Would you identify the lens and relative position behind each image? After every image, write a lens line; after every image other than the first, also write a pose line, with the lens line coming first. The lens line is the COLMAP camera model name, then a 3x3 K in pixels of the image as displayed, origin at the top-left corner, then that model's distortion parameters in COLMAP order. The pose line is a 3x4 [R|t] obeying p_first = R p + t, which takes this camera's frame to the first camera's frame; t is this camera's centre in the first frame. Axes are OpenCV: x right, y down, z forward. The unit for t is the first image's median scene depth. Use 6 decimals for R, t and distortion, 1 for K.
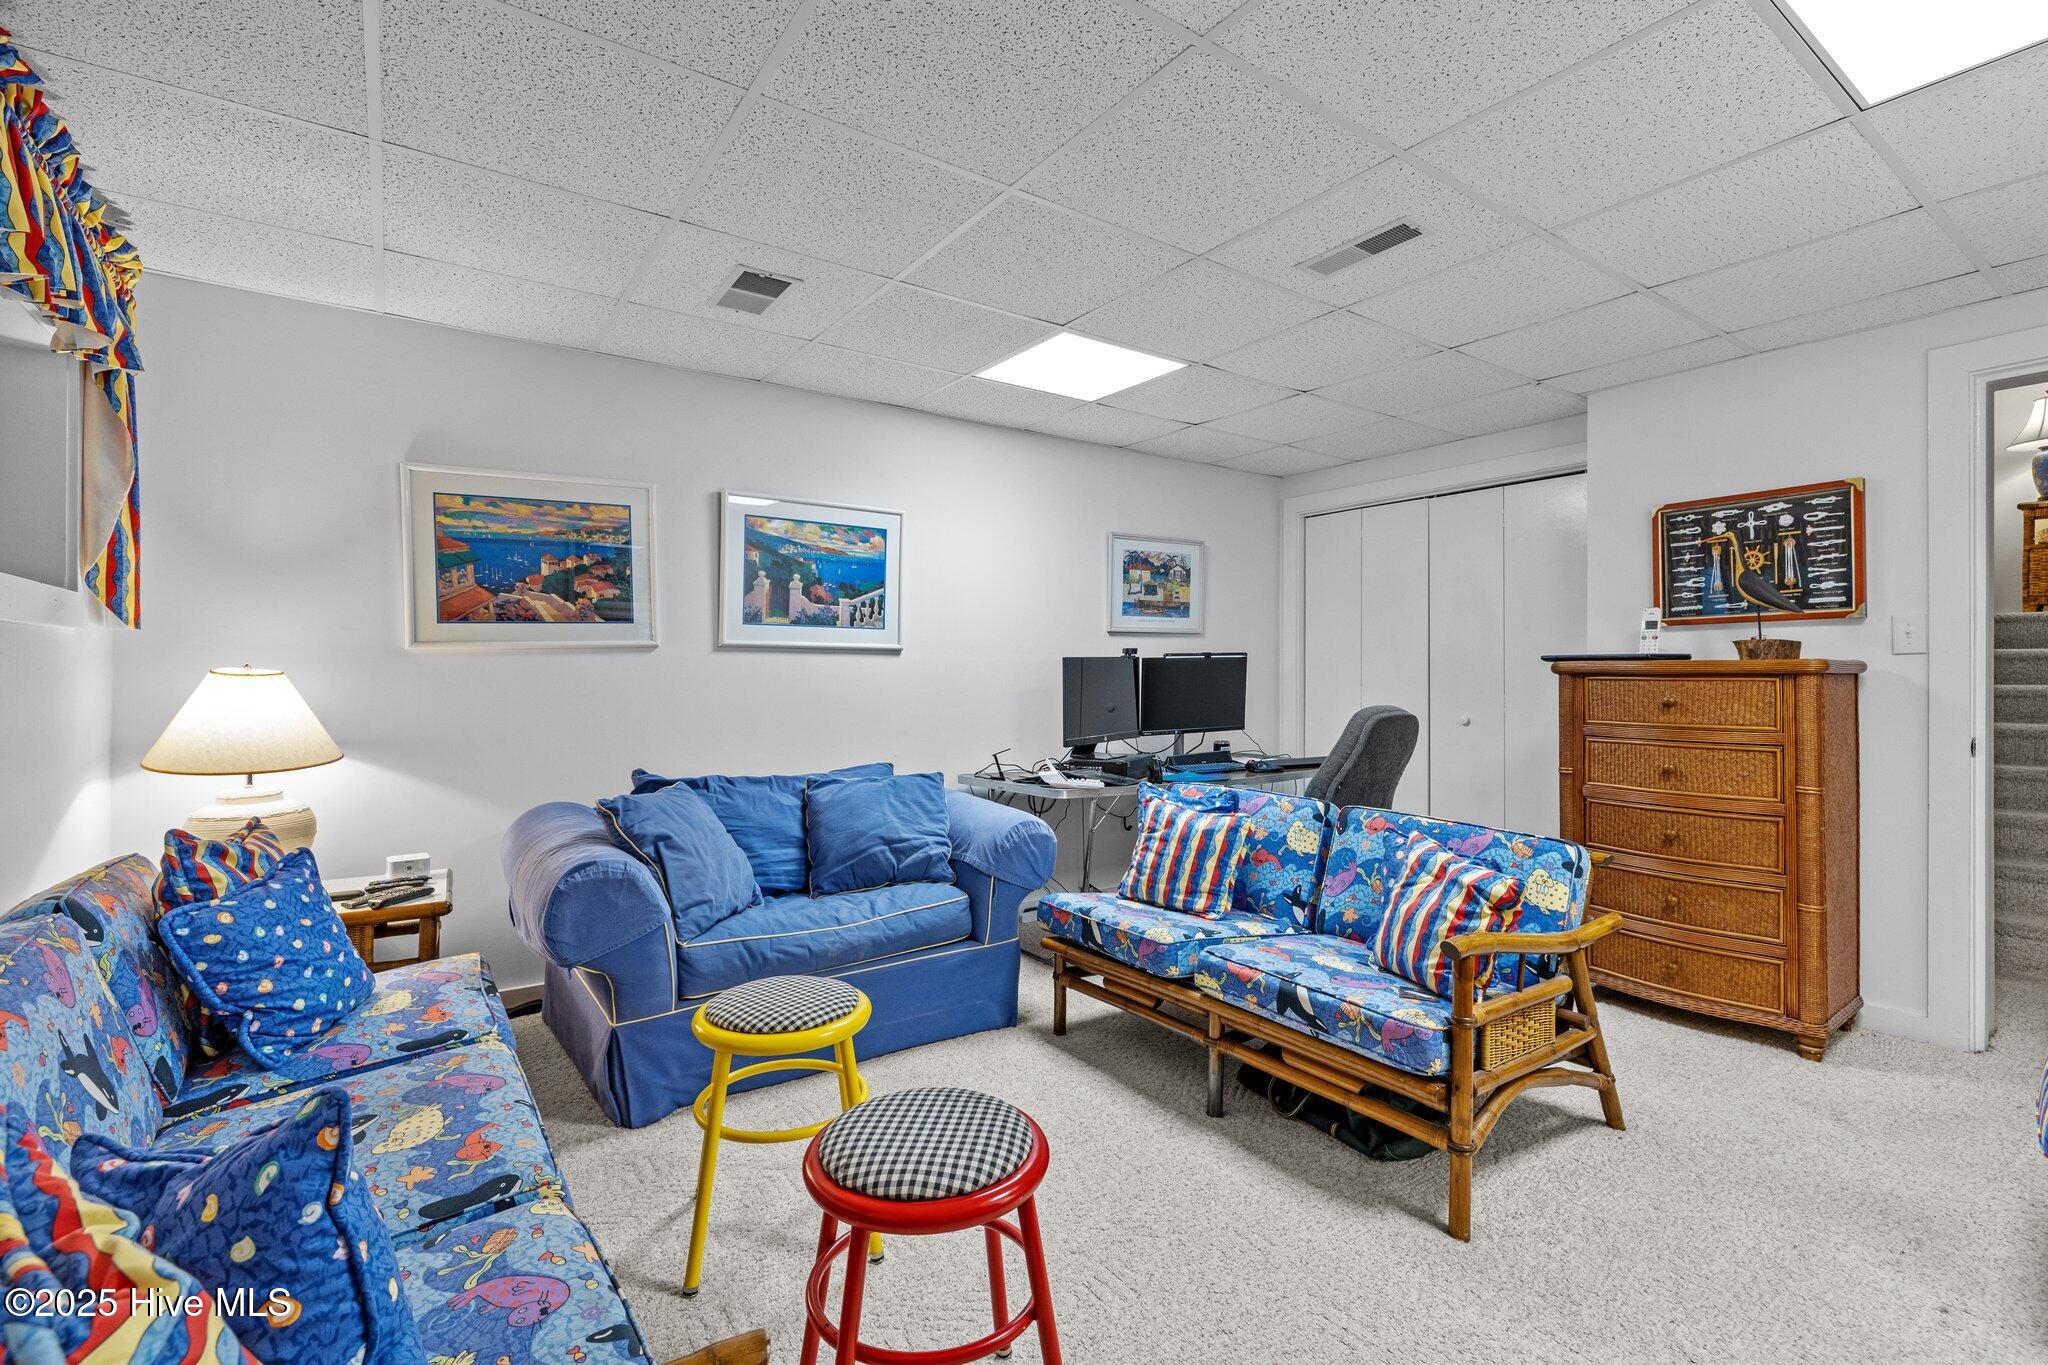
lens RADIAL K [[922.9, 0, 980.4], [0, 922.9, 673.4], [0, 0, 1]] dist [-0.011028, 0.001003]
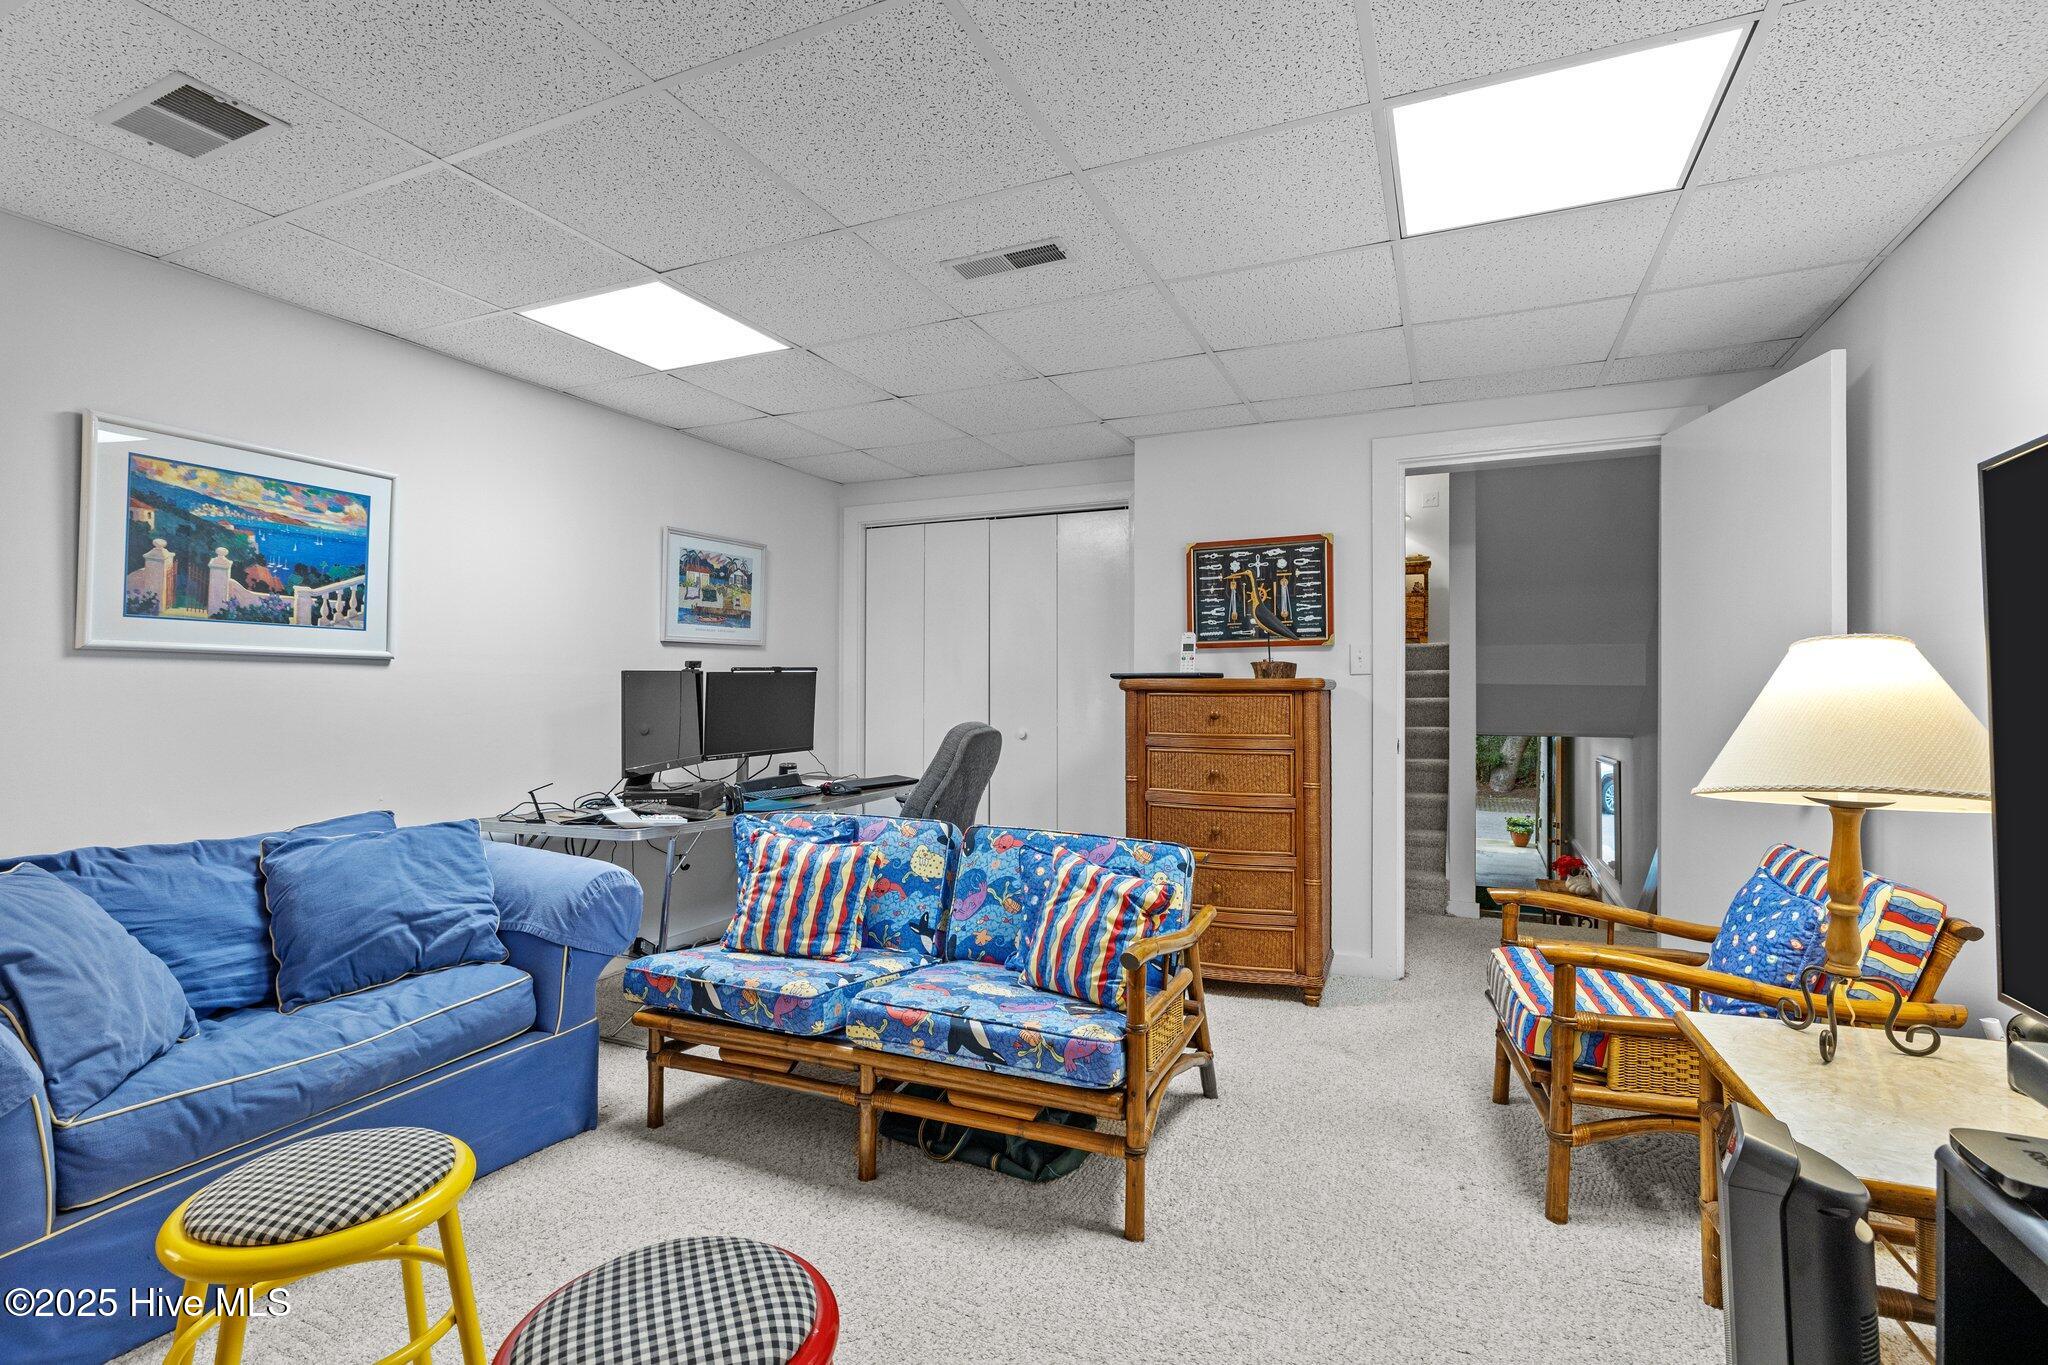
lens RADIAL K [[982.9, 0, 1025.6], [0, 982.9, 685.1], [0, 0, 1]] dist [-0.012067, 0.003452]
pose [[0.851241, 0.001977, 0.524772, -0.093526], [0.000056, 0.999993, -0.003859, -0.001300], [-0.524775, 0.003314, 0.851234, 0.074034]]
